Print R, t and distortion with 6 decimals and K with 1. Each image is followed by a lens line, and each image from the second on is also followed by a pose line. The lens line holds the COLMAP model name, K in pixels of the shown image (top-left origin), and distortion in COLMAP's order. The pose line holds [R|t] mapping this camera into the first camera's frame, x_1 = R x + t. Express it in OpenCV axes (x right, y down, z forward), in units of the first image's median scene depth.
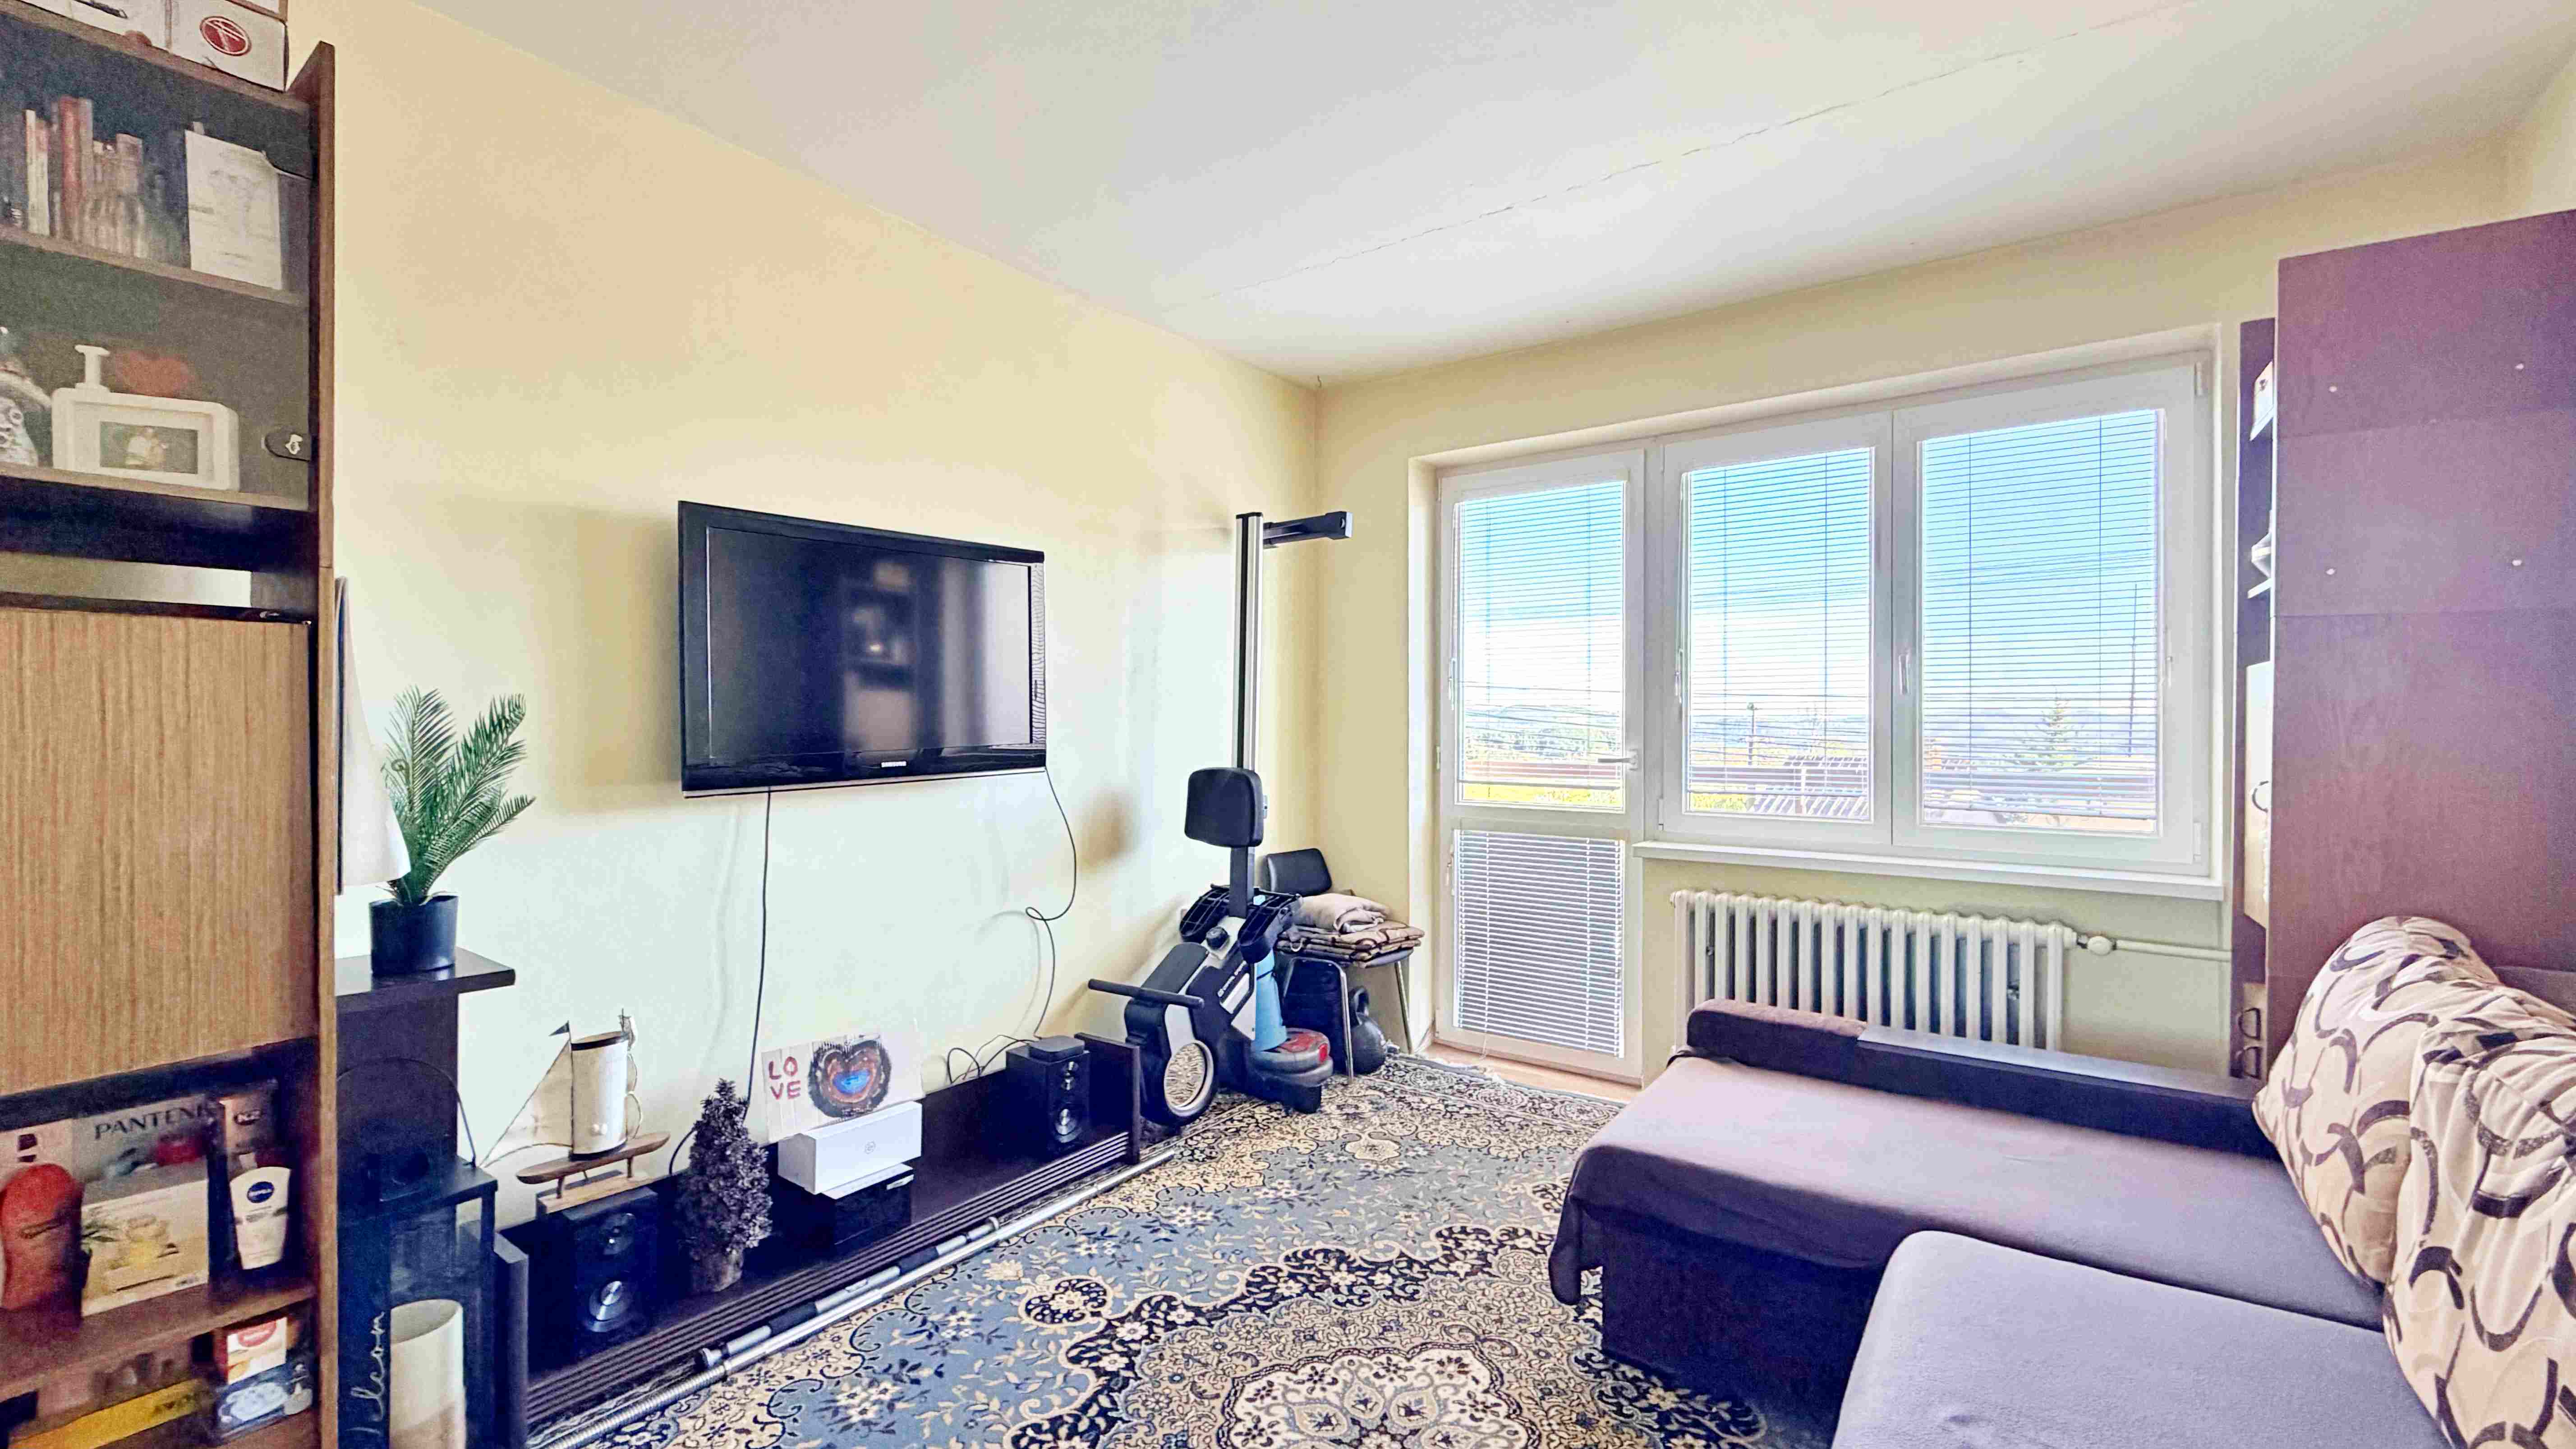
lens RADIAL K [[1078.3, 0, 1288.0], [0, 1078.3, 724.5], [0, 0, 1]] dist [0.001491, 0.000361]
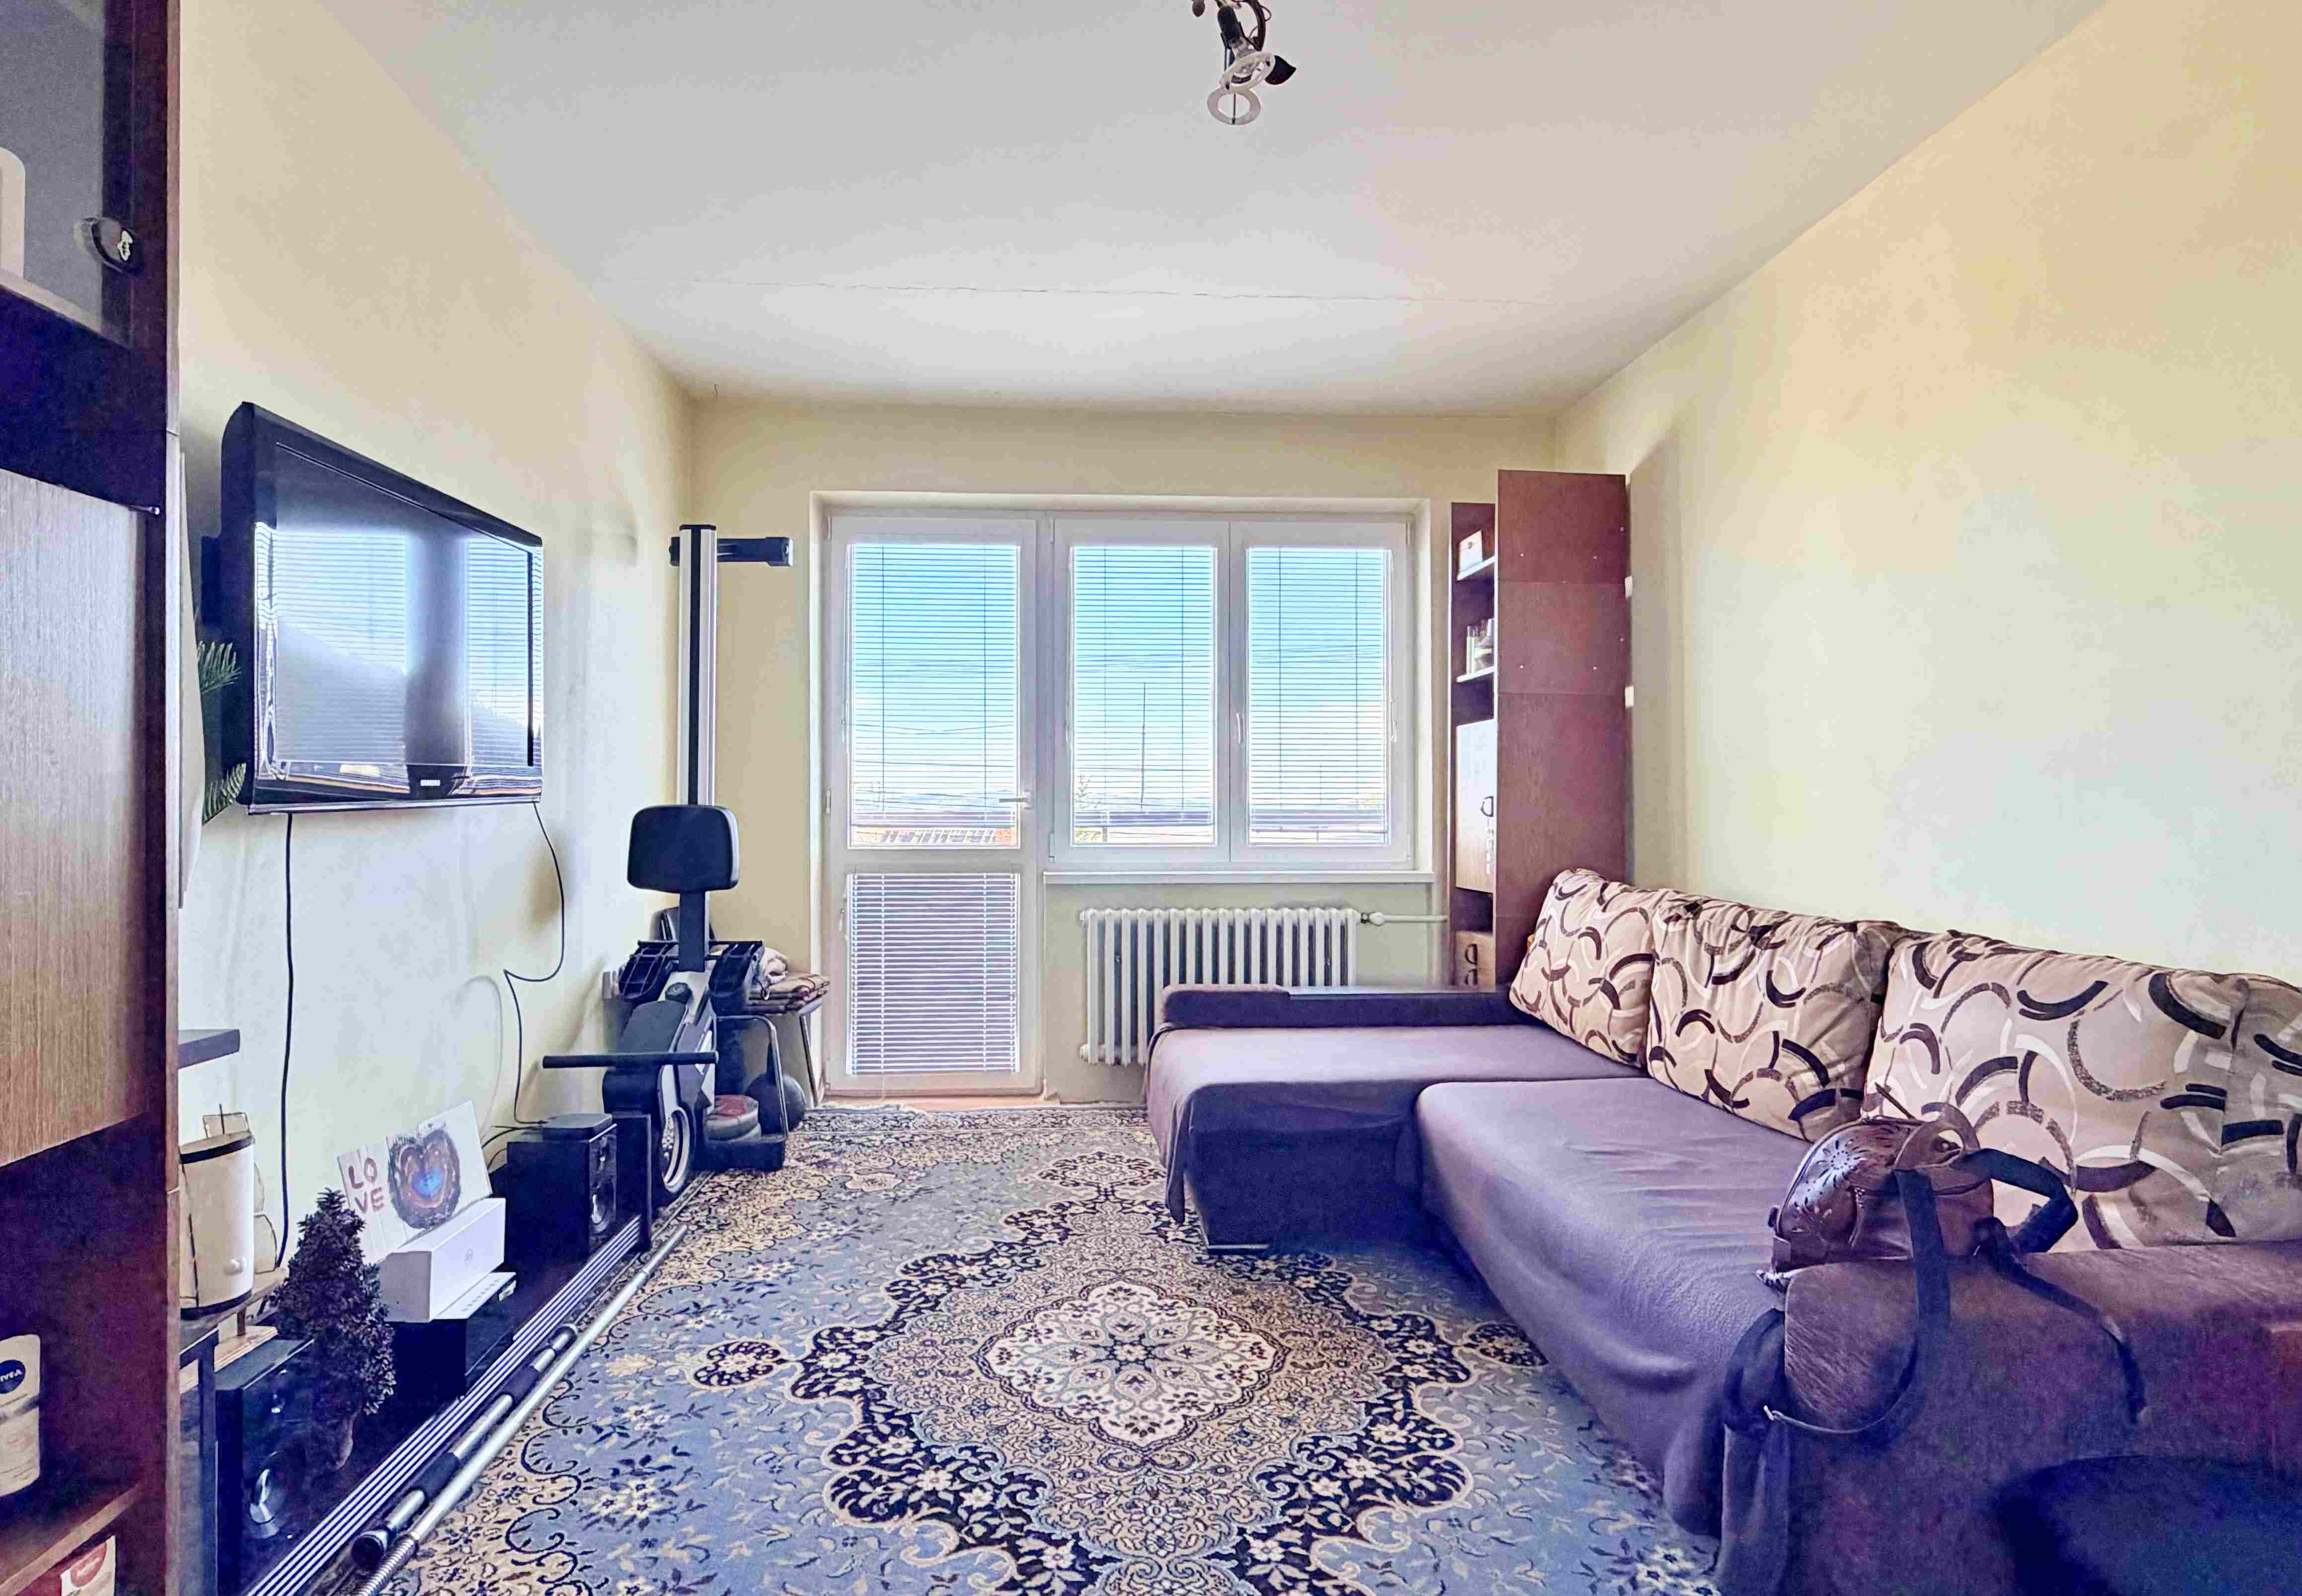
lens RADIAL K [[1209.1, 0, 1089.6], [0, 1209.1, 804.4], [0, 0, 1]] dist [-0.000174, -0.000581]
pose [[0.766114, 0.000303, 0.642705, -0.598200], [0.003925, 0.999979, -0.005150, 0.062096], [-0.642693, 0.006468, 0.766097, 0.015455]]
